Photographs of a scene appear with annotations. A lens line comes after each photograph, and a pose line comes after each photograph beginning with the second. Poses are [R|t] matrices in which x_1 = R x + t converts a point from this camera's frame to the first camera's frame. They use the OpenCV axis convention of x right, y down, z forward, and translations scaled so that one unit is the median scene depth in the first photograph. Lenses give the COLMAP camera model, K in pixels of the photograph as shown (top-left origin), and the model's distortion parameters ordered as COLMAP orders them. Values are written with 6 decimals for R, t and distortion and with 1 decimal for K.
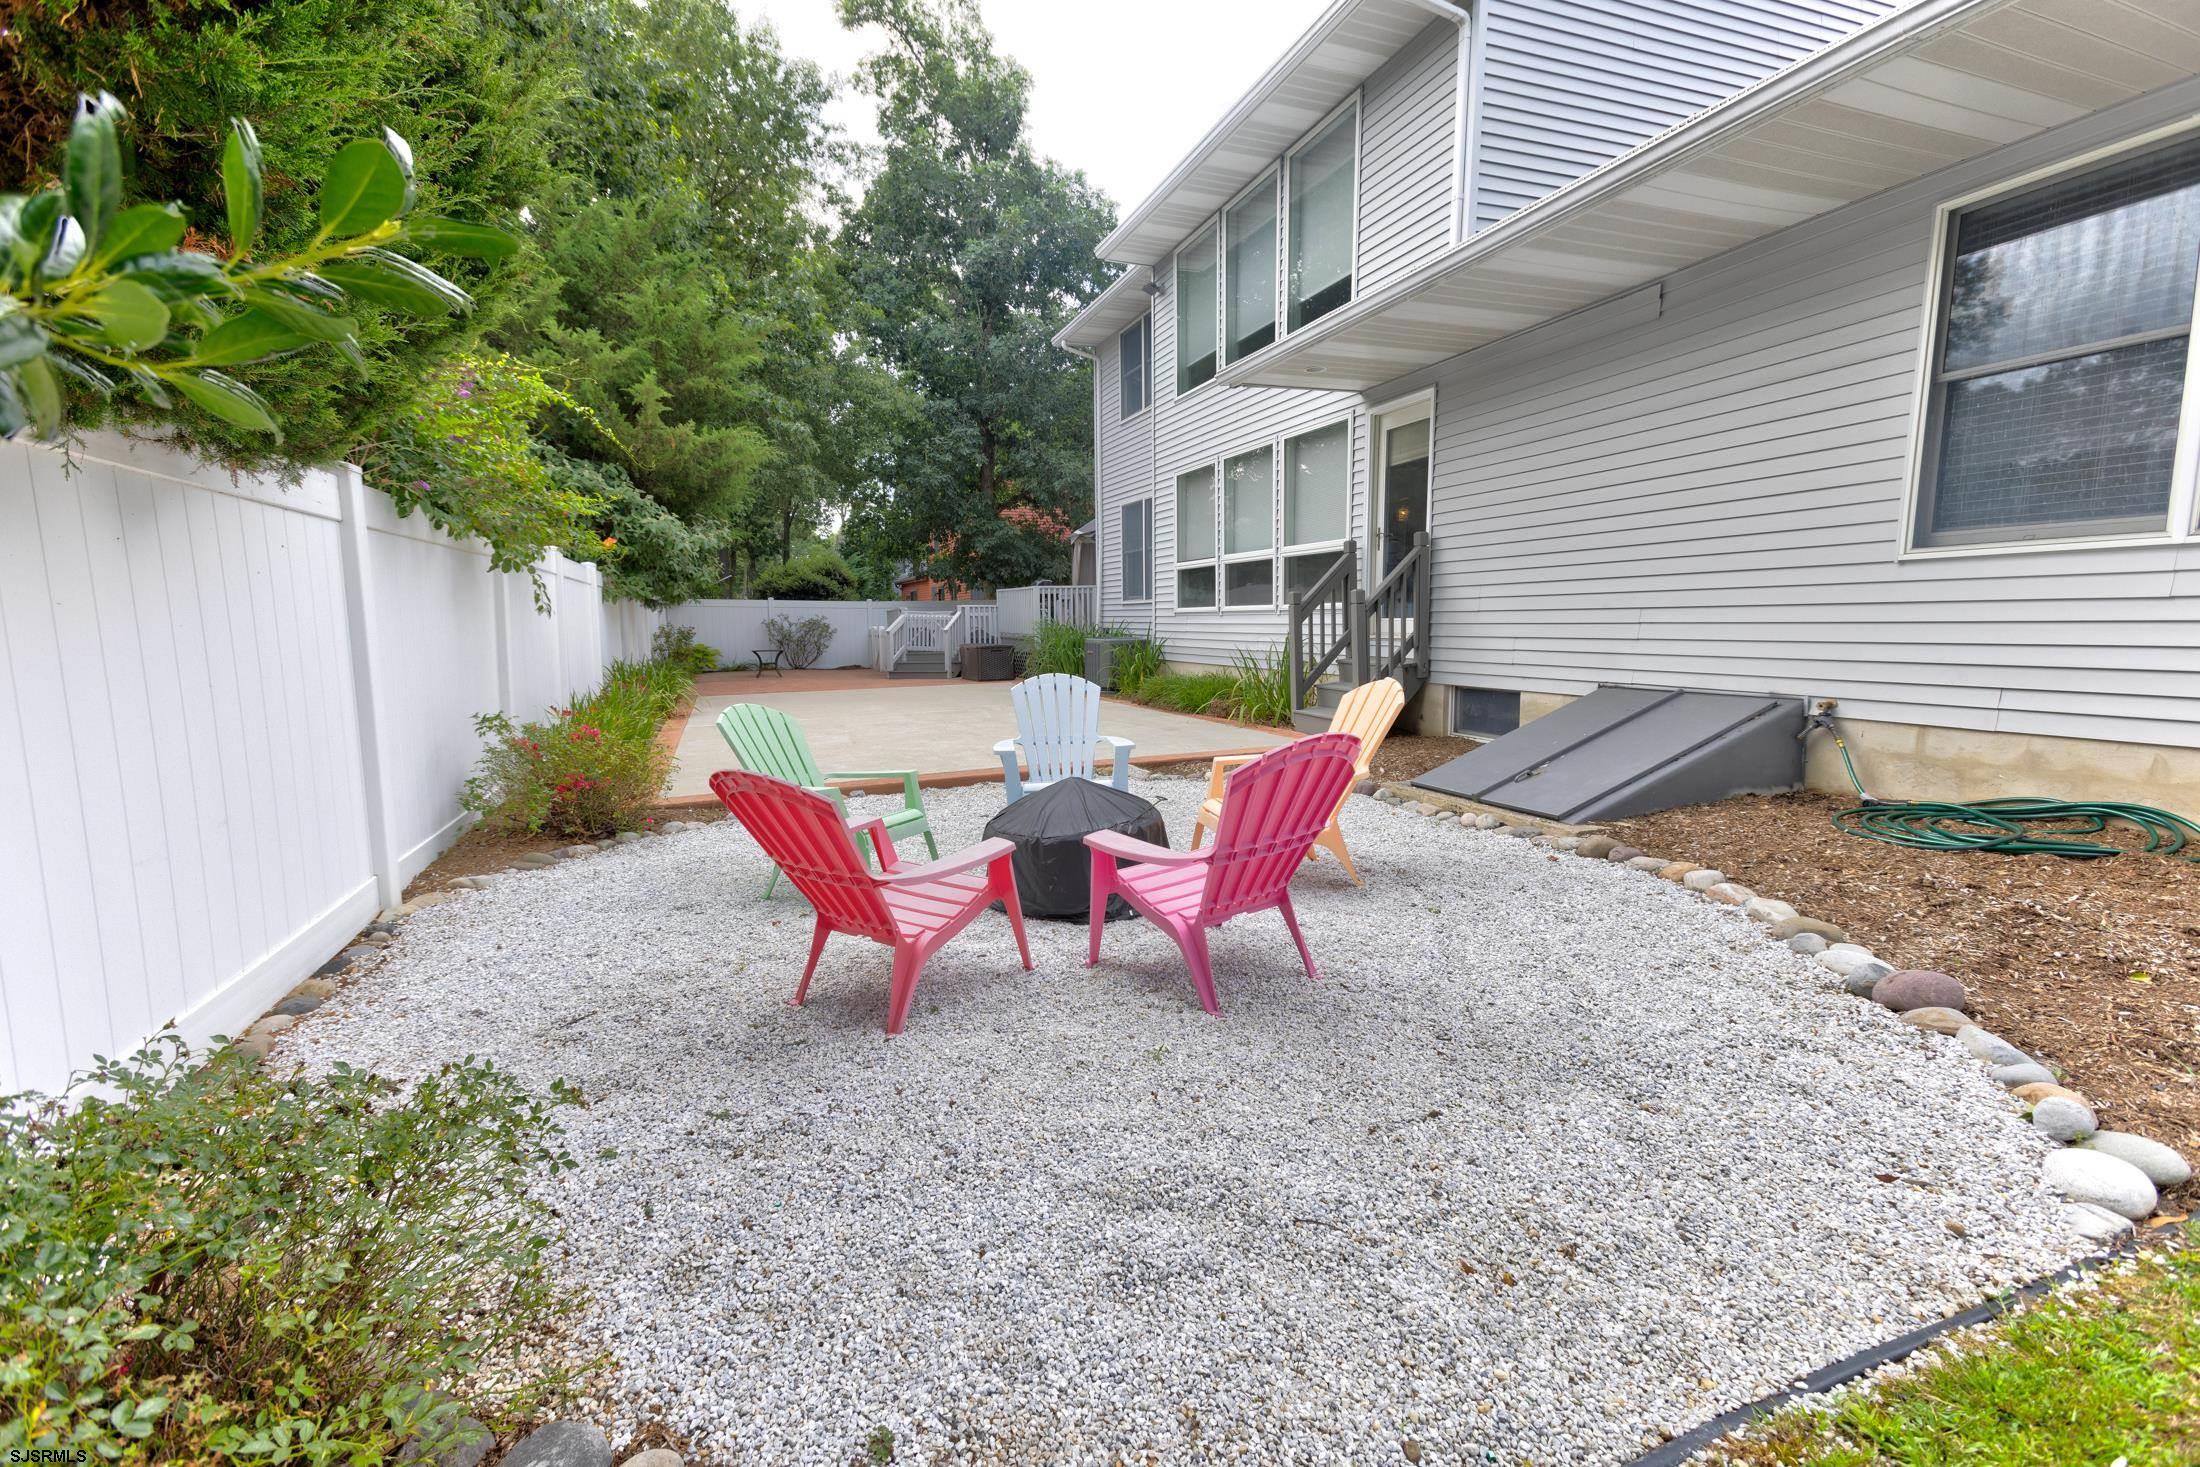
lens RADIAL K [[928.9, 0, 1100.0], [0, 928.9, 733.5], [0, 0, 1]] dist [0.018390, -0.009915]
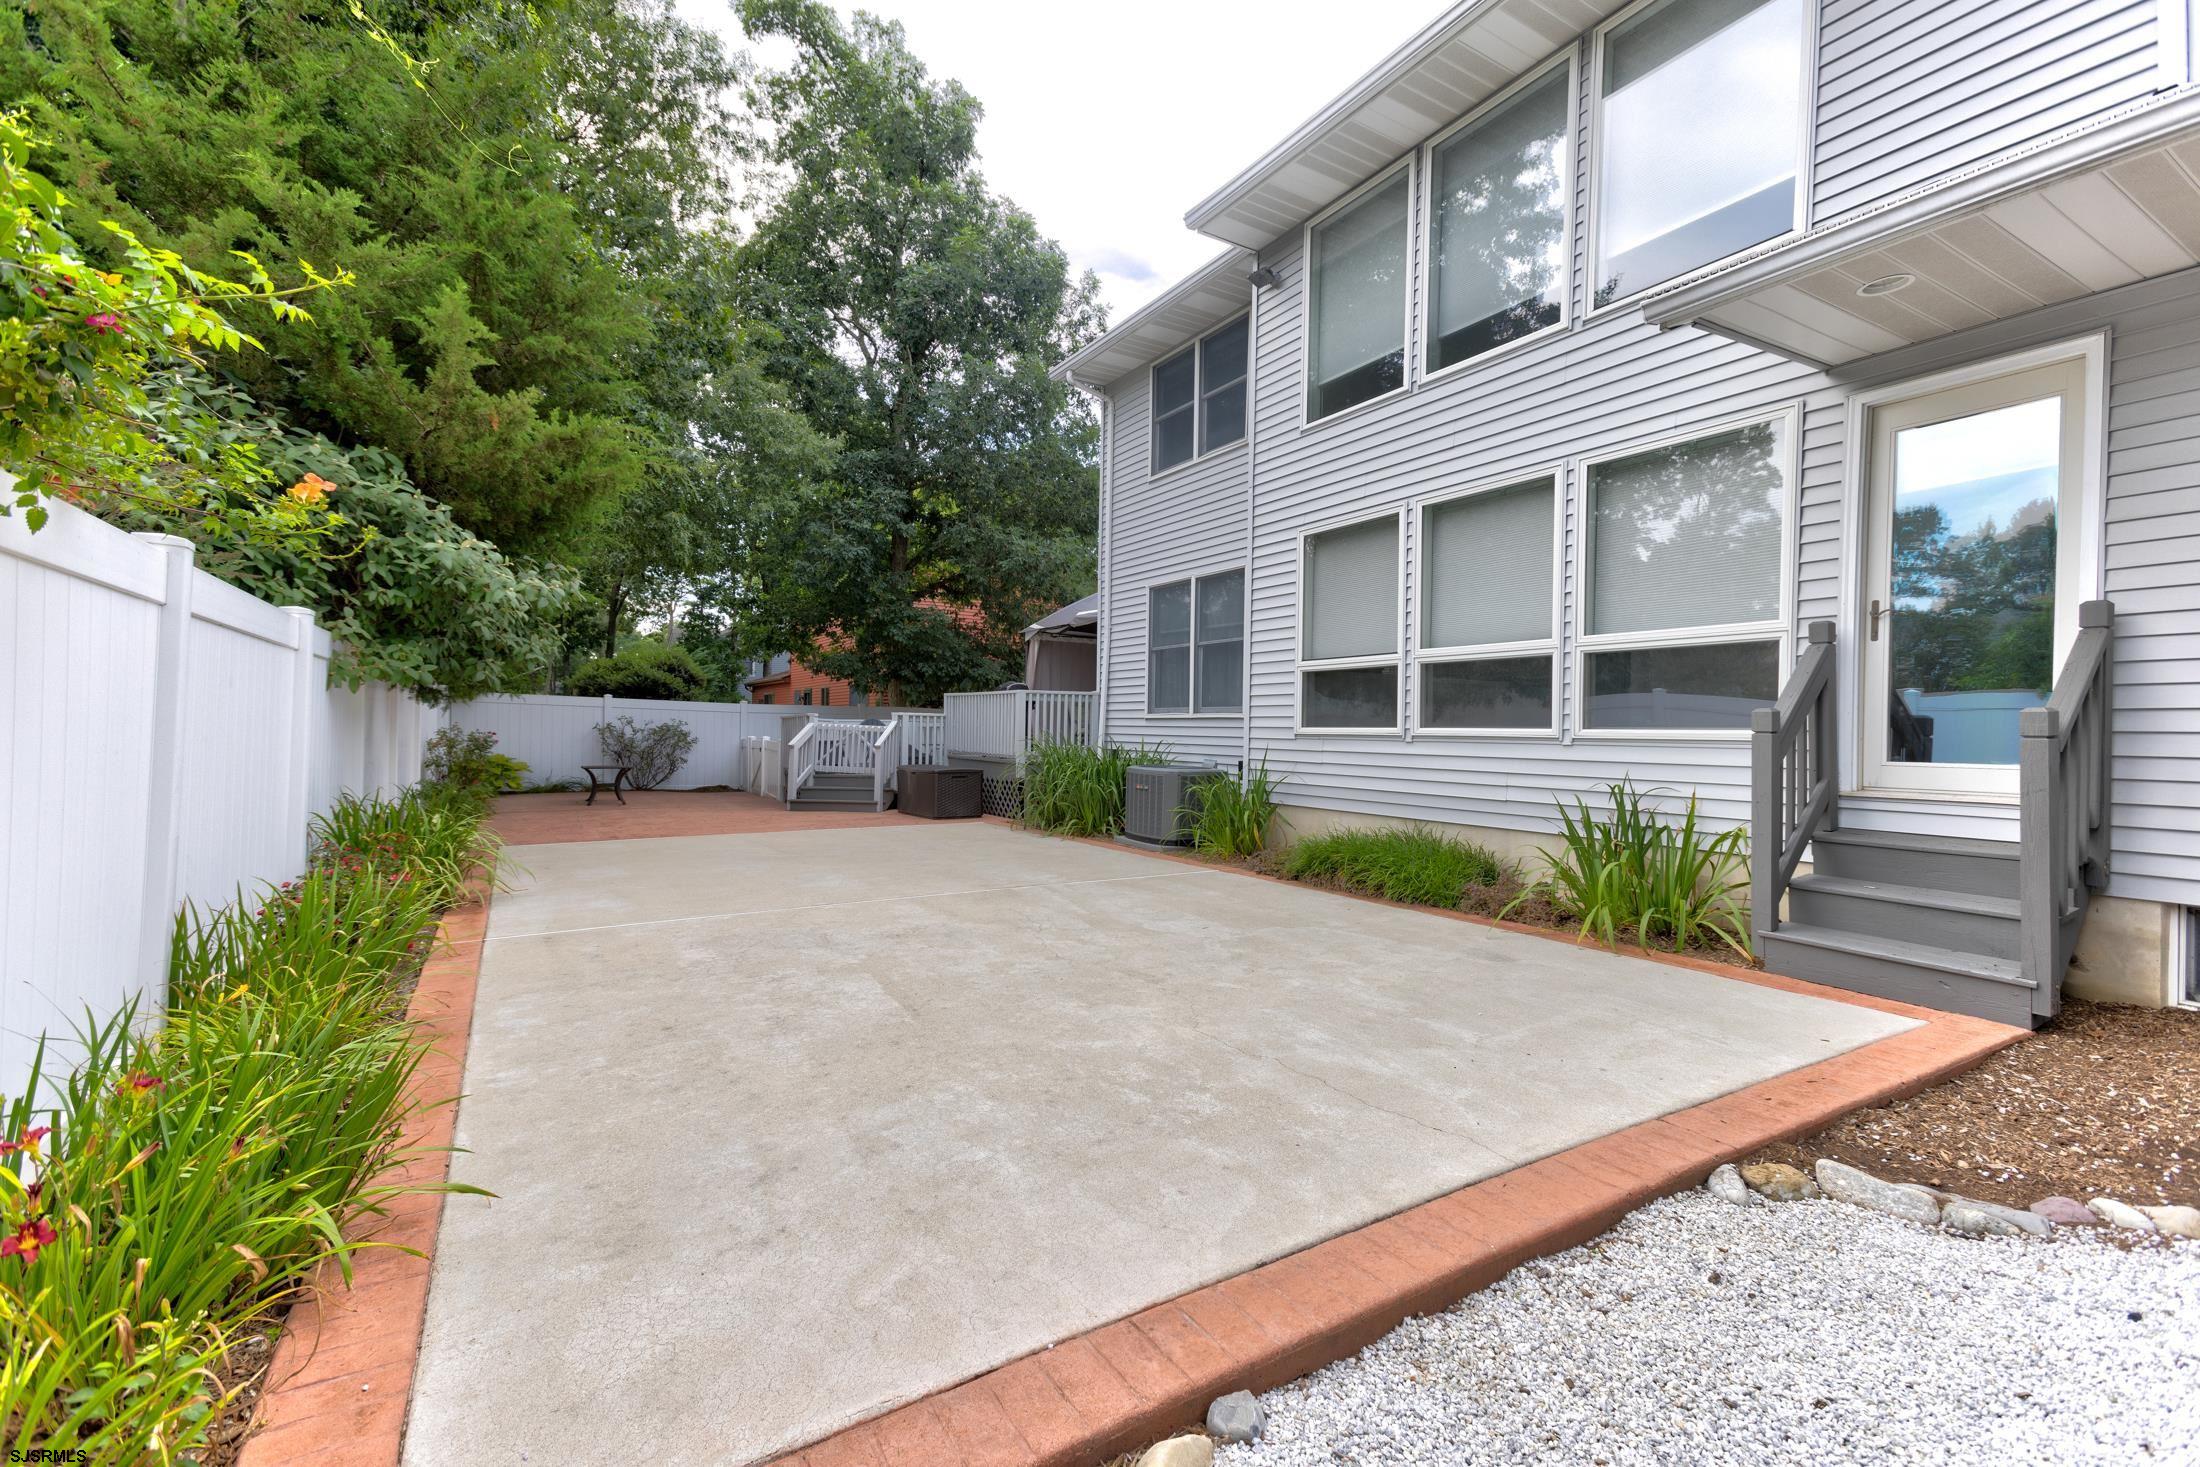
lens RADIAL K [[931.9, 0, 1100.0], [0, 931.9, 733.5], [0, 0, 1]] dist [0.033267, -0.006136]
pose [[0.984558, 0.026654, 0.173019, -0.169206], [-0.005626, 0.992648, -0.120906, -0.046038], [-0.174970, 0.118065, 0.977469, 0.350410]]
